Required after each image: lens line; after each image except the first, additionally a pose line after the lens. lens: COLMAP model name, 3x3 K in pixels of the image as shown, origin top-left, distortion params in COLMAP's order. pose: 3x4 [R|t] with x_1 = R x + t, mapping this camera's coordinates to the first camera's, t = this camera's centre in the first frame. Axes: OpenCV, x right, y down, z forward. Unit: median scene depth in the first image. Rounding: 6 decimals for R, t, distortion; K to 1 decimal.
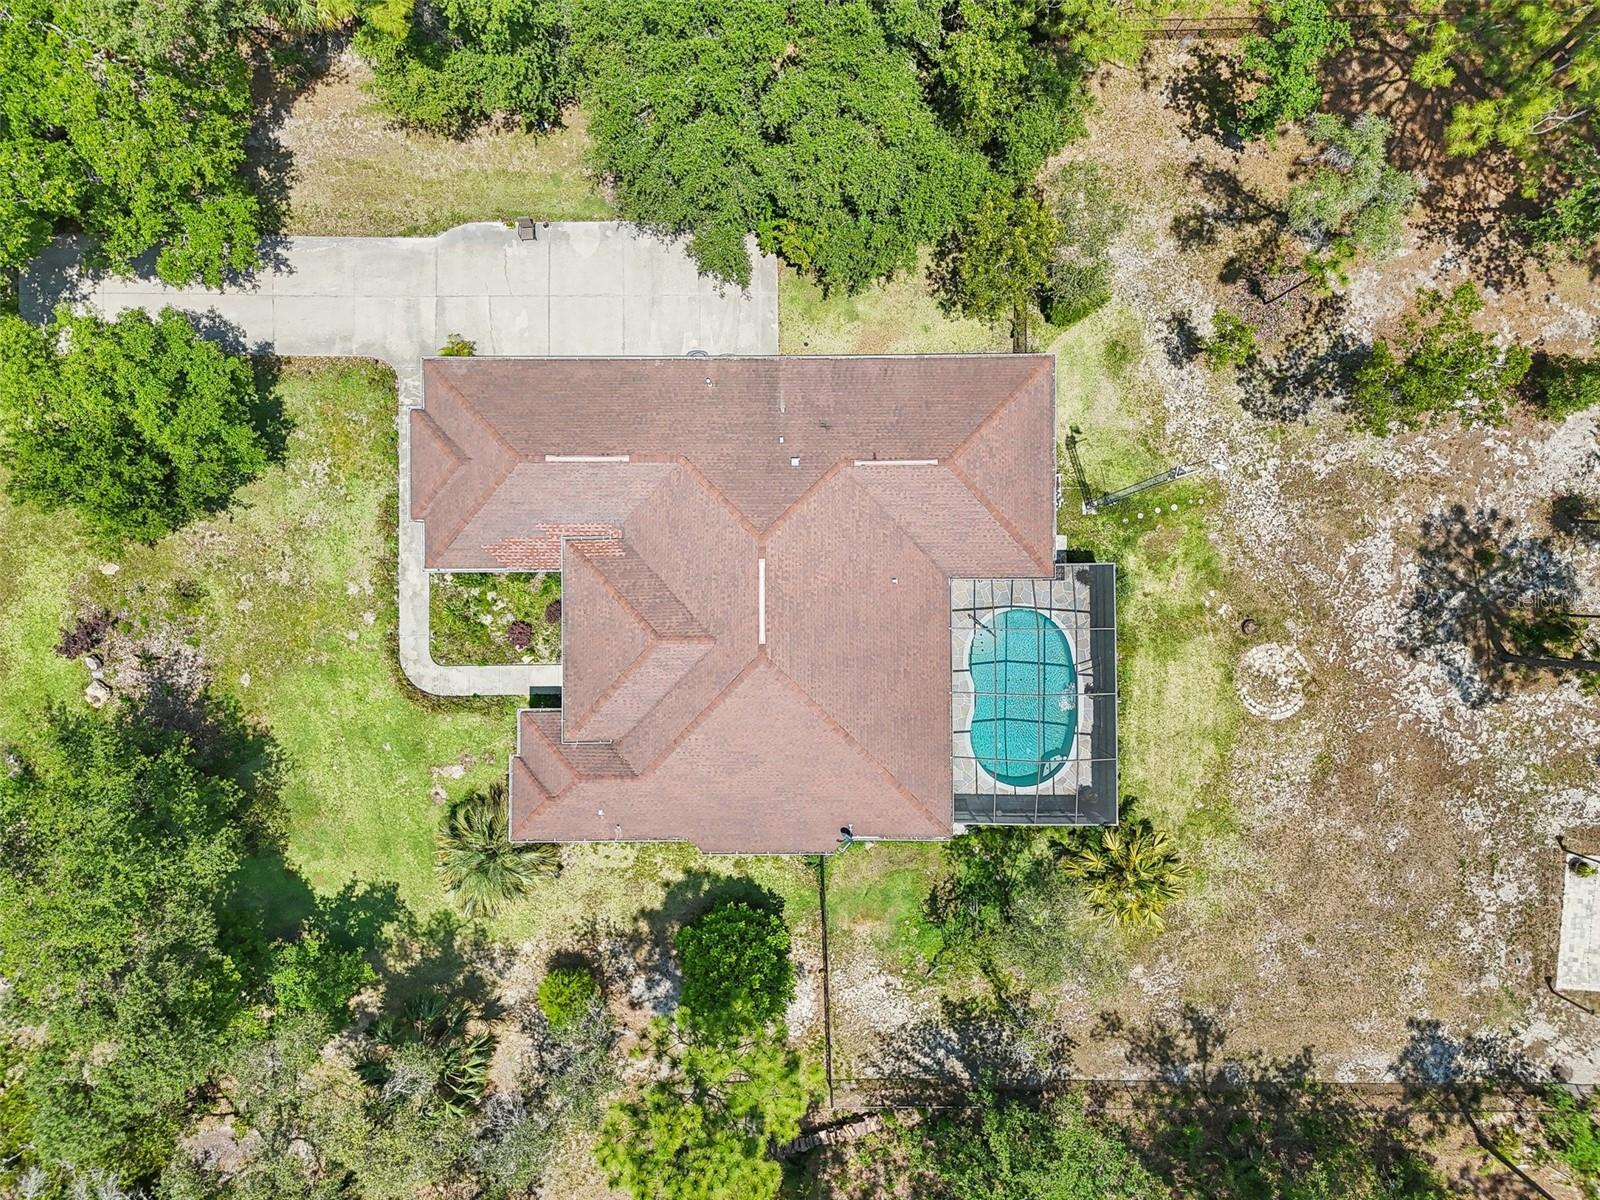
lens RADIAL K [[1177.0, 0, 794.3], [0, 1177.0, 600.1], [0, 0, 1]] dist [0.075386, -0.074152]
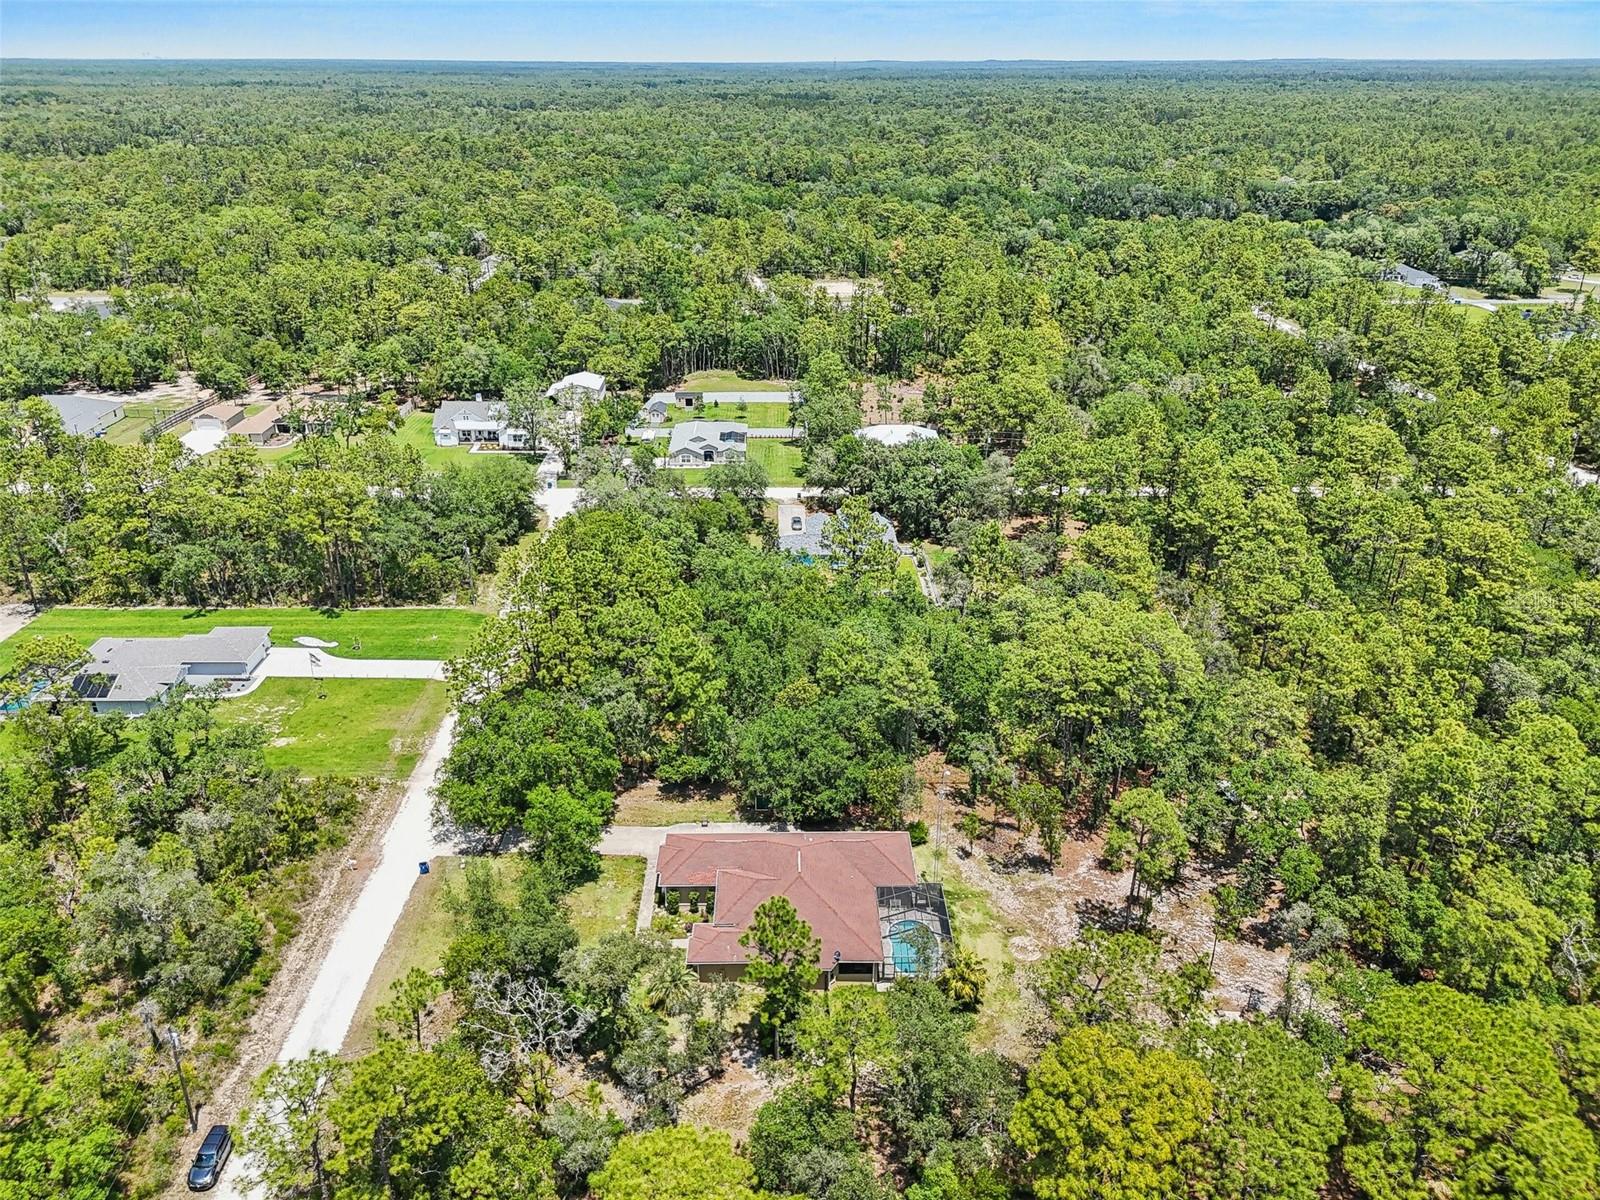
lens RADIAL K [[1177.9, 0, 793.4], [0, 1177.9, 593.8], [0, 0, 1]] dist [0.084205, -0.080859]
pose [[0.999799, 0.015824, 0.012273, -0.071216], [0.004819, 0.404773, -0.914405, 1.840241], [-0.019437, 0.914280, 0.404616, -0.503372]]
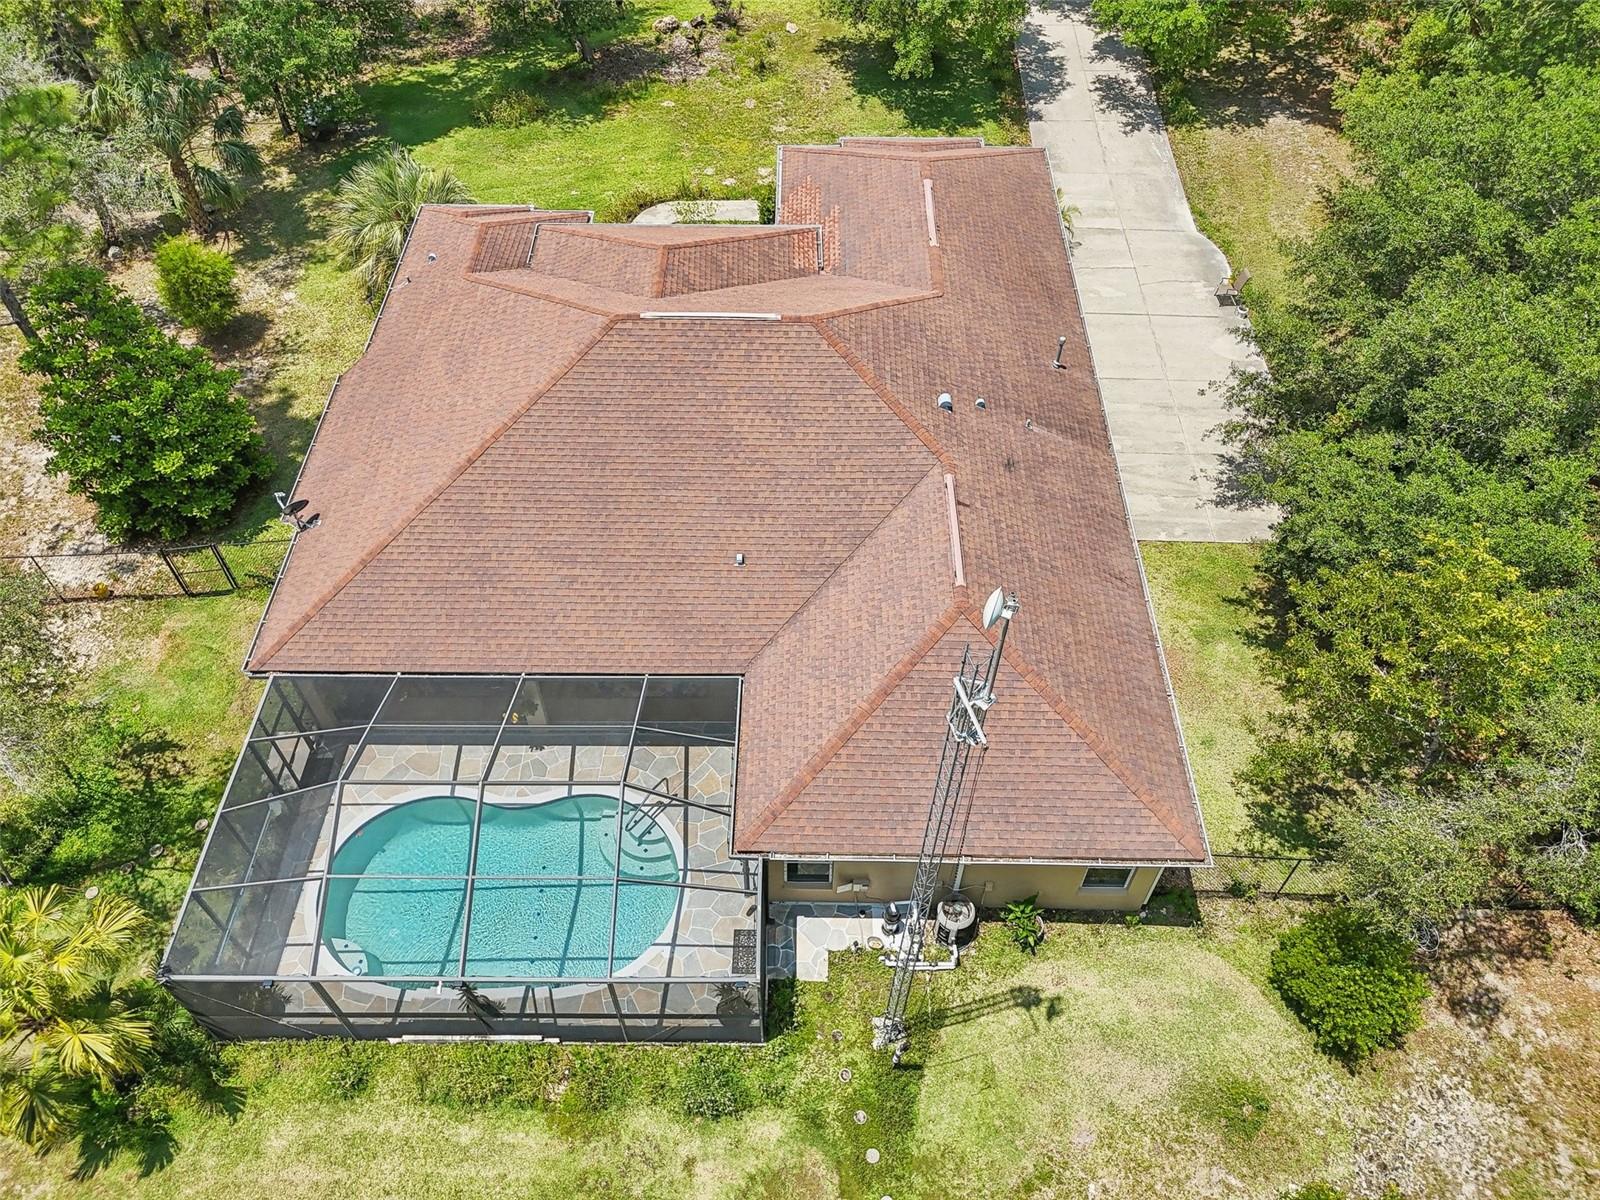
lens RADIAL K [[1182.9, 0, 789.0], [0, 1182.9, 596.7], [0, 0, 1]] dist [0.028949, 0.002073]
pose [[-0.019903, 0.778708, -0.627071, 0.403433], [-0.999800, -0.014141, 0.014173, -0.043506], [0.002169, 0.627227, 0.778833, 0.530146]]
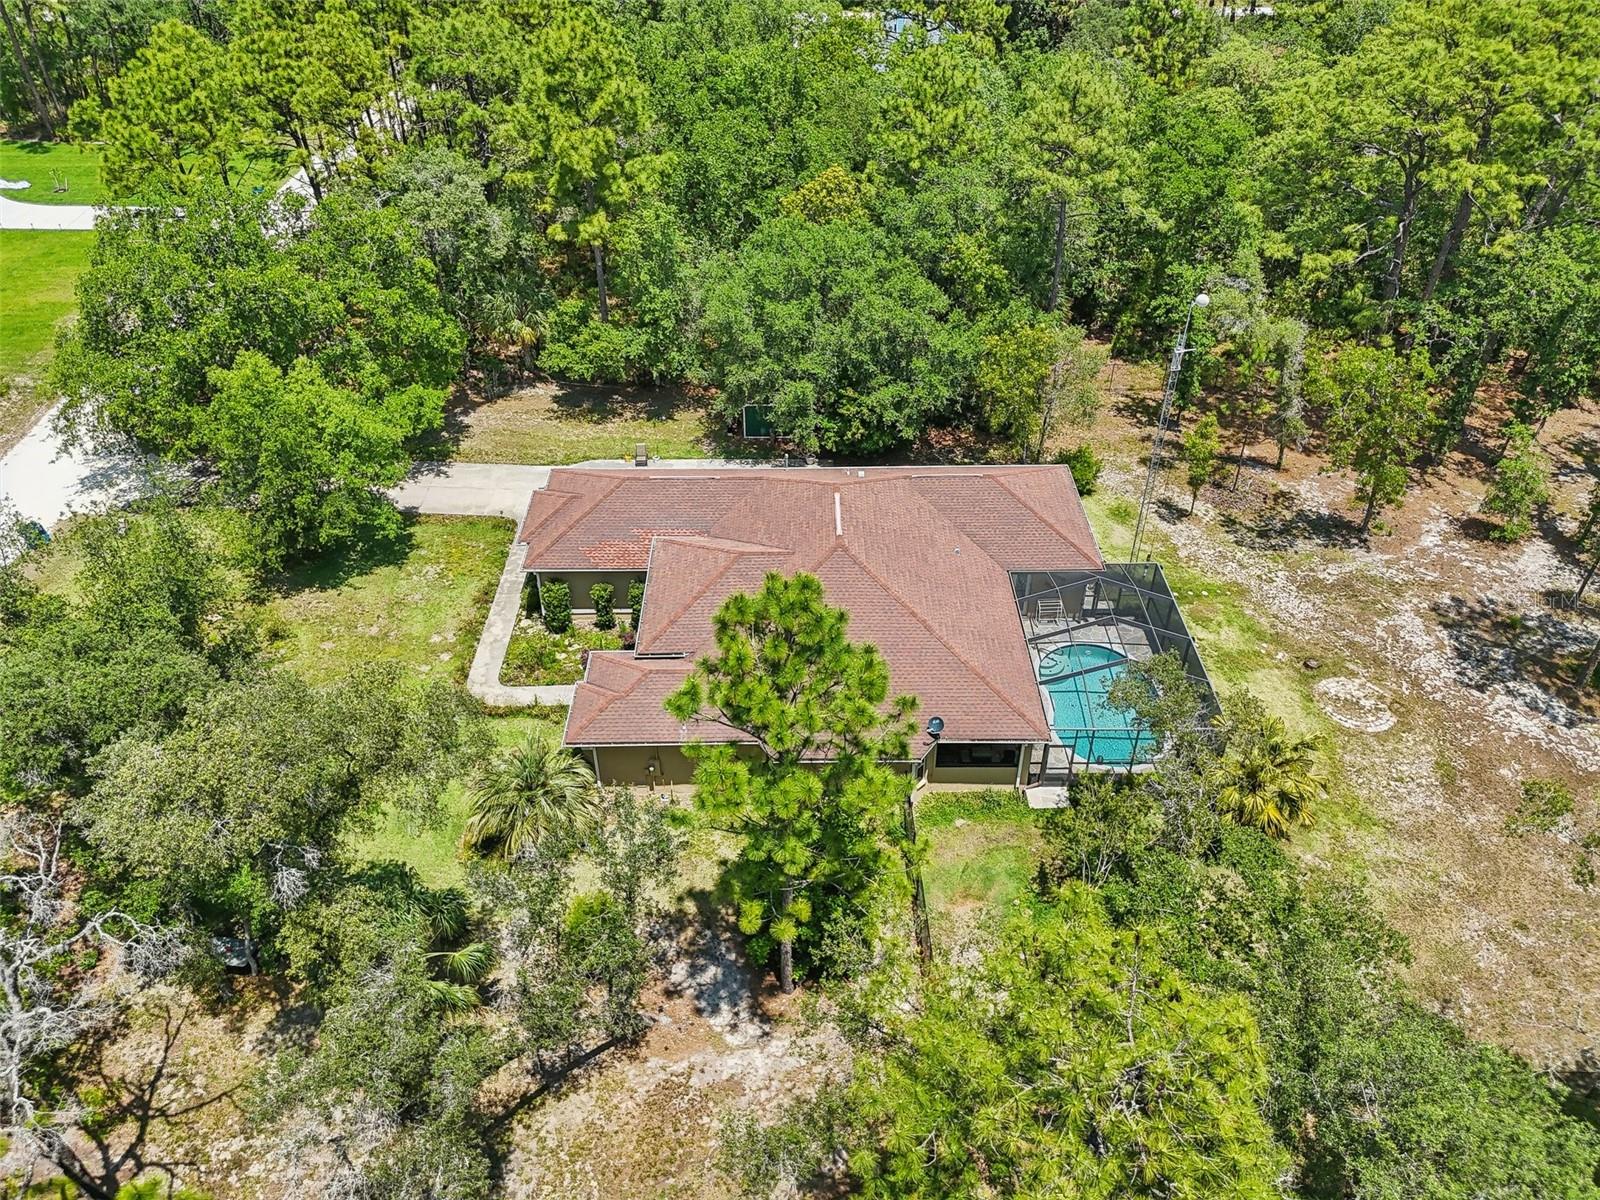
lens RADIAL K [[1182.9, 0, 789.0], [0, 1182.9, 596.7], [0, 0, 1]] dist [0.028949, 0.002073]
pose [[0.999945, 0.010446, 0.000607, -0.063247], [-0.005778, 0.599649, -0.800242, 0.803278], [-0.008724, 0.800195, 0.599676, 0.347016]]
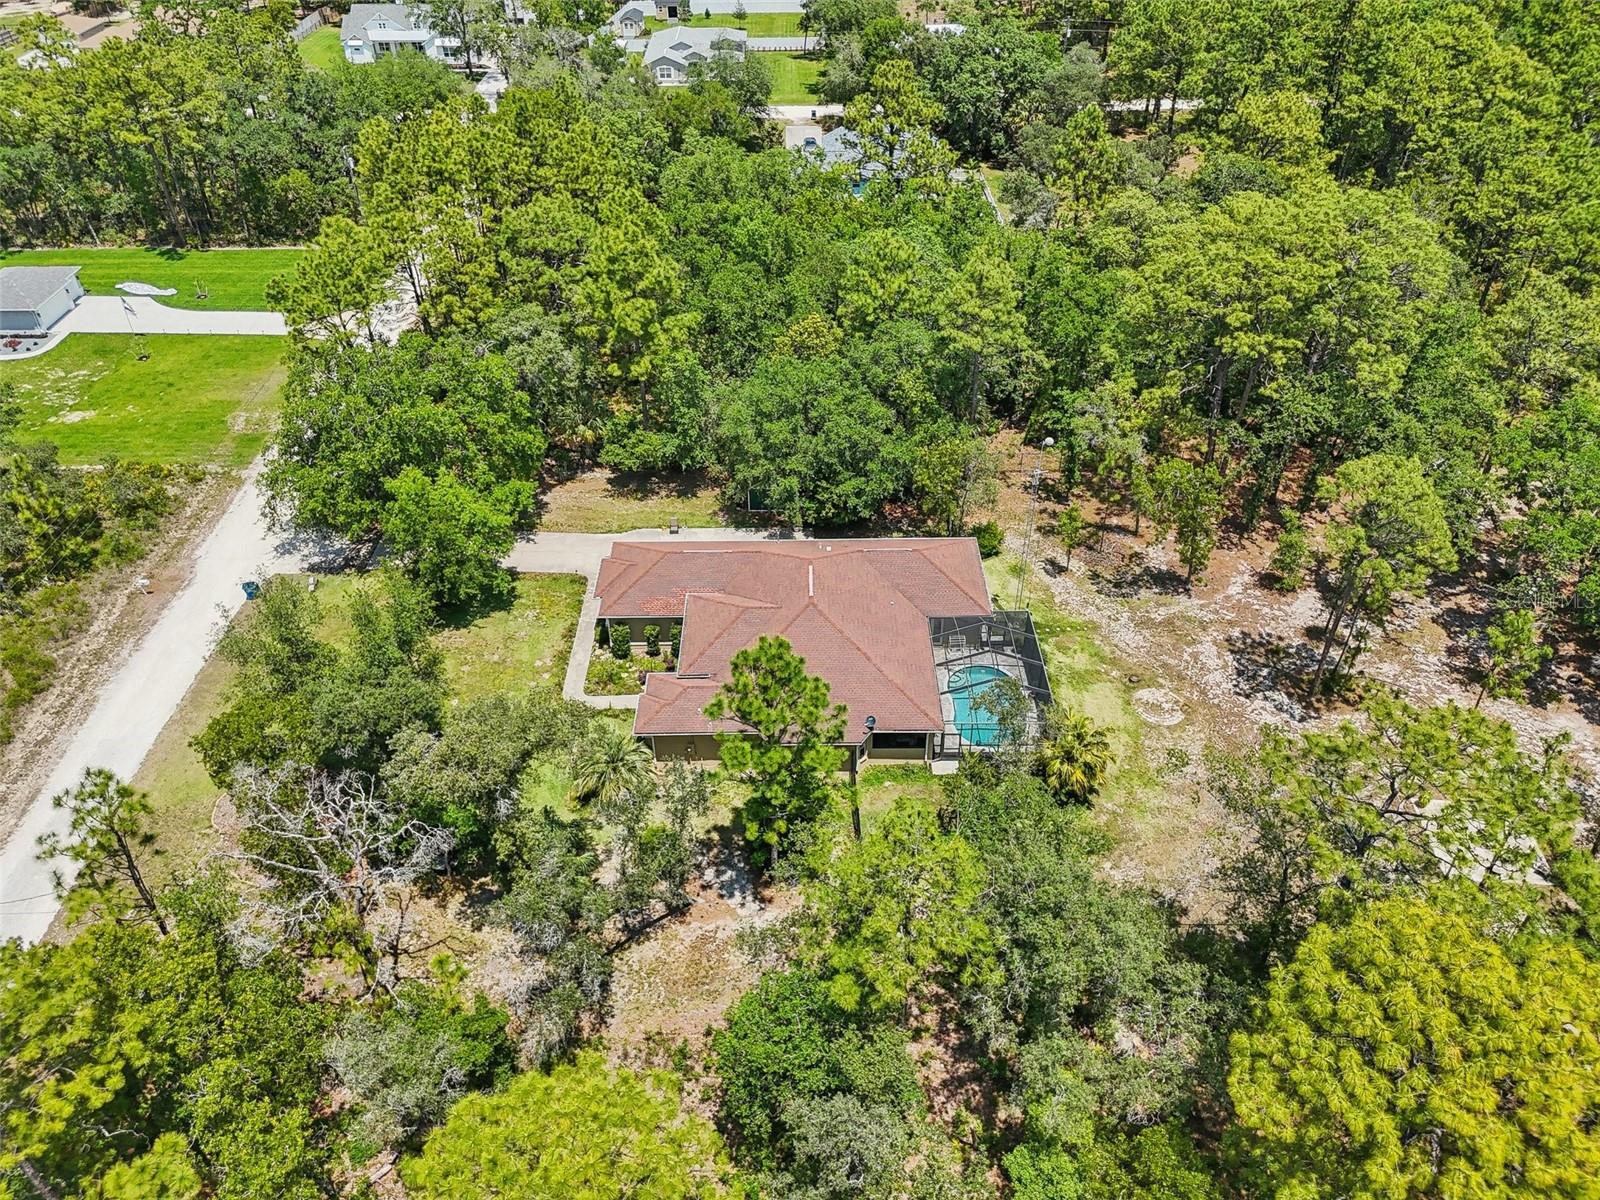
lens RADIAL K [[1177.9, 0, 793.4], [0, 1177.9, 593.8], [0, 0, 1]] dist [0.084205, -0.080859]
pose [[0.999971, 0.007512, -0.001357, -0.042920], [-0.005591, 0.599660, -0.800235, 1.153847], [-0.005197, 0.800220, 0.599684, 0.020131]]
